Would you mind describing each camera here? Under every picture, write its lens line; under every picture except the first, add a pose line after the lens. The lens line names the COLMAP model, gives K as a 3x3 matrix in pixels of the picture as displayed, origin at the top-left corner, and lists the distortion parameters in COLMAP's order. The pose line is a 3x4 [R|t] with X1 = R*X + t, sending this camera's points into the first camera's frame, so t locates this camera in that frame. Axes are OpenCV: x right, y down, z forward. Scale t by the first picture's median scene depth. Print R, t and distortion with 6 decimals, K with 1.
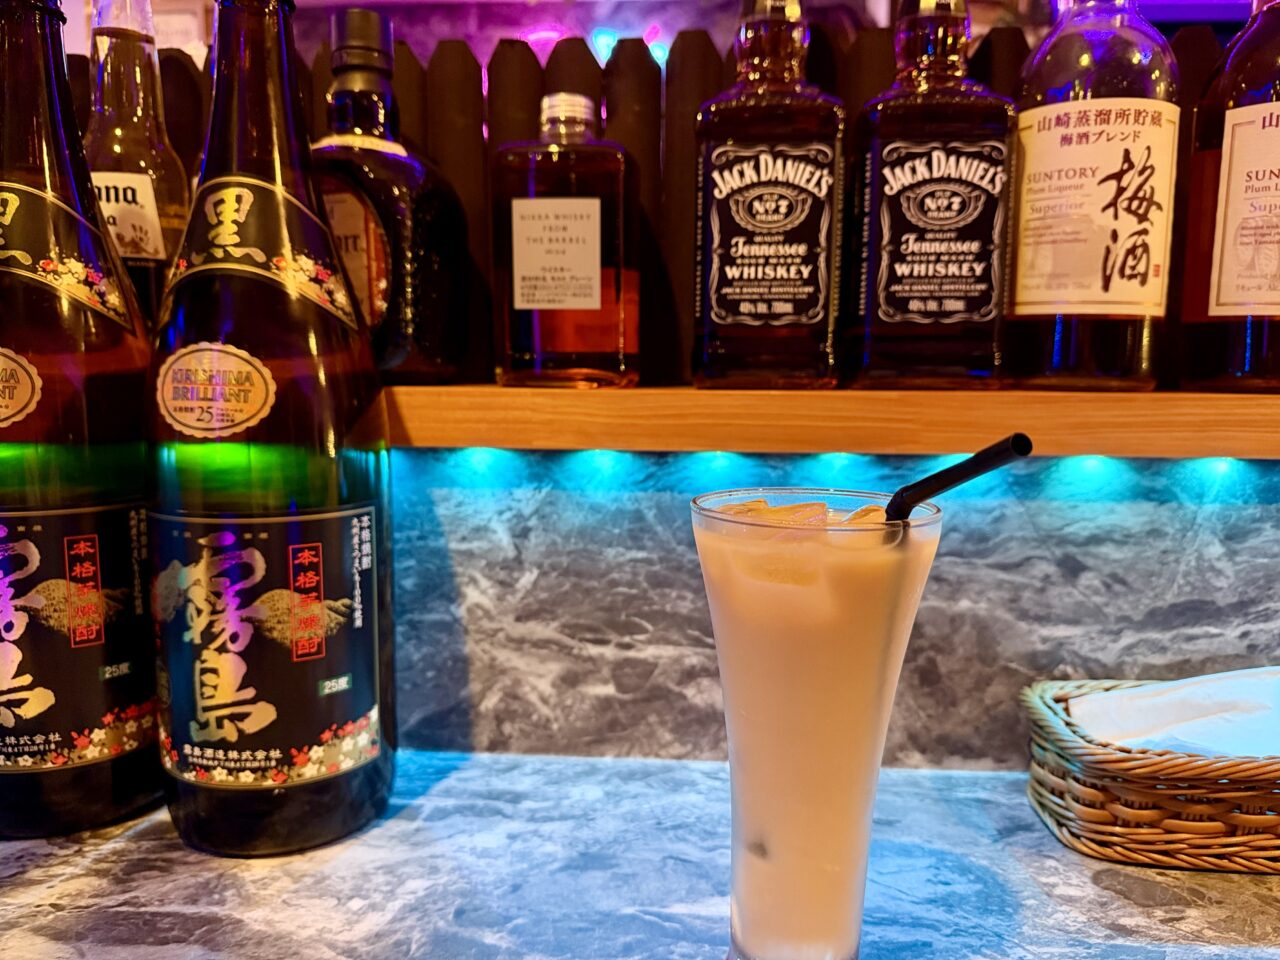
lens RADIAL K [[898.2, 0, 667.7], [0, 898.2, 477.7], [0, 0, 1]] dist [0.001809, -0.020760]
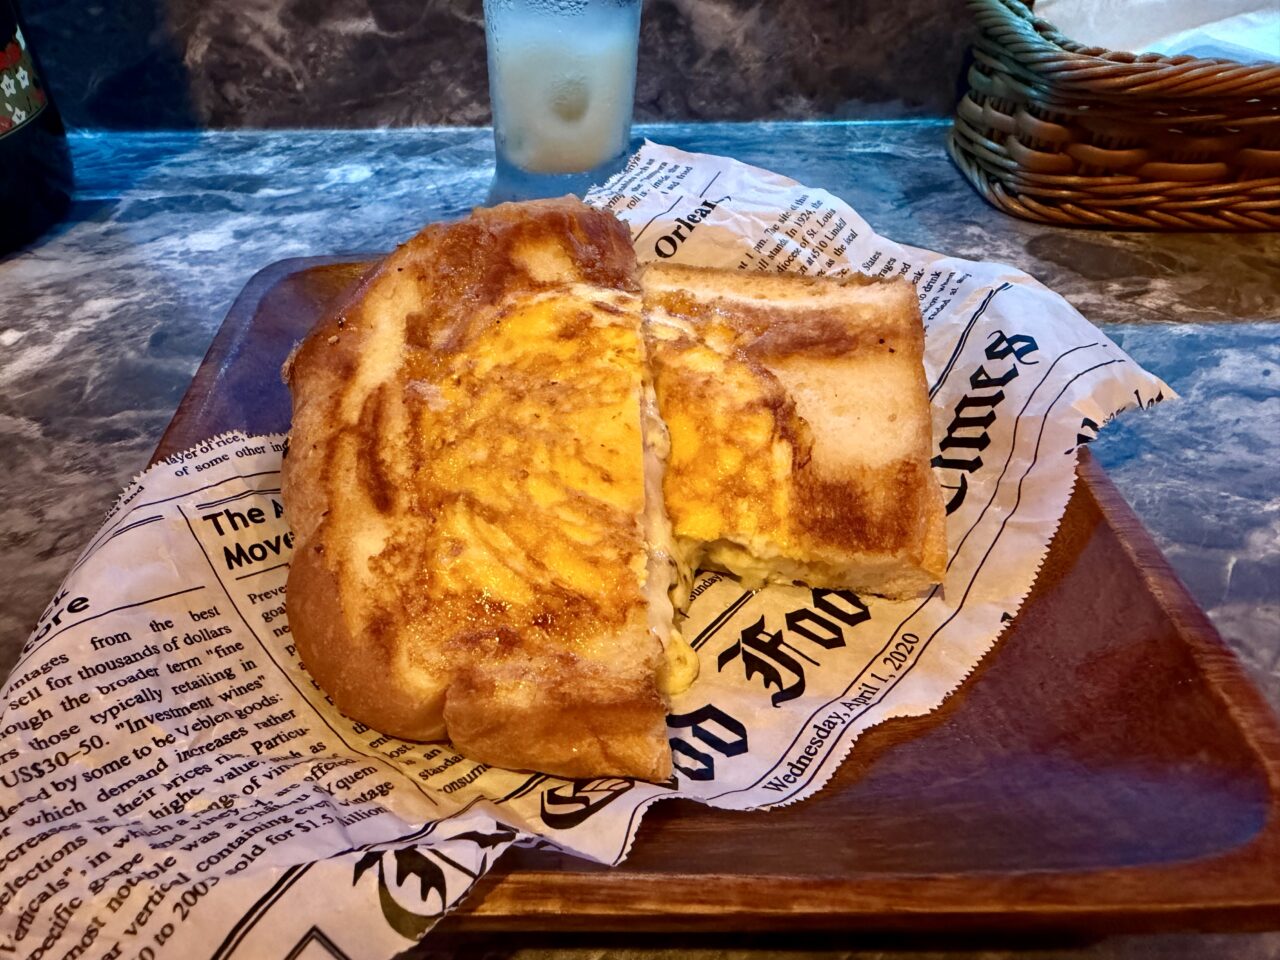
lens RADIAL K [[930.3, 0, 640.0], [0, 930.3, 480.0], [0, 0, 1]] dist [-0.005728, -0.001934]
pose [[0.991194, -0.077534, 0.107346, 0.052039], [-0.001197, 0.805380, 0.592758, 0.131311], [-0.132413, -0.587666, 0.798195, 0.281024]]
